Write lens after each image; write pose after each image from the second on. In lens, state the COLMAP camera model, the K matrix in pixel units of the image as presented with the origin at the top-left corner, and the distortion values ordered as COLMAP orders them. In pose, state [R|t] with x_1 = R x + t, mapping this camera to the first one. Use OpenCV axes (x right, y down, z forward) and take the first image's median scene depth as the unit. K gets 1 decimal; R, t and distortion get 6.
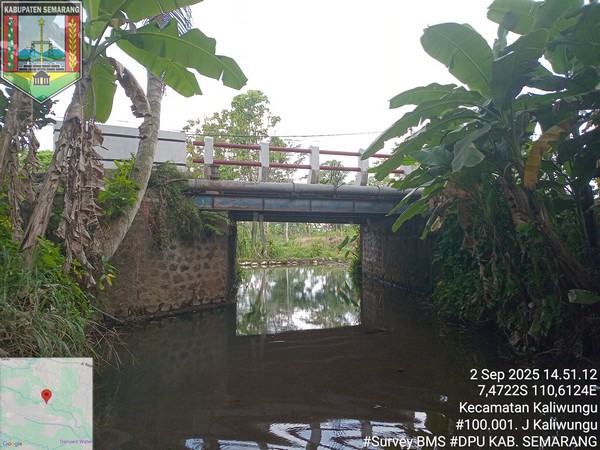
lens RADIAL K [[444.3, 0, 300.0], [0, 444.3, 225.5], [0, 0, 1]] dist [0.001818, 0.000189]
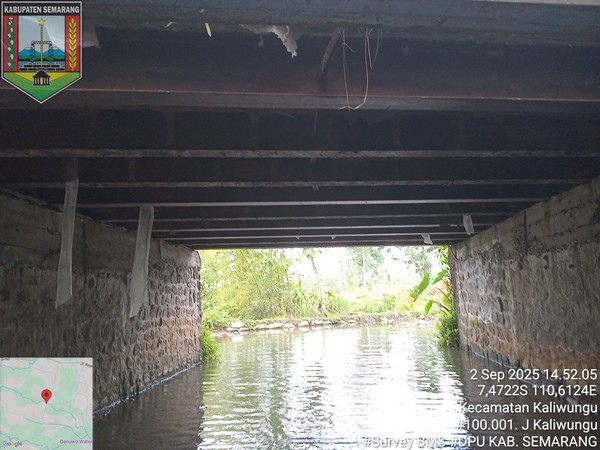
lens RADIAL K [[444.3, 0, 299.7], [0, 444.3, 224.6], [0, 0, 1]] dist [0.001818, 0.000189]
pose [[0.980363, -0.073350, -0.183052, 0.060191], [0.050922, 0.990931, -0.124348, 0.025730], [0.190513, 0.112585, 0.975207, 0.442994]]
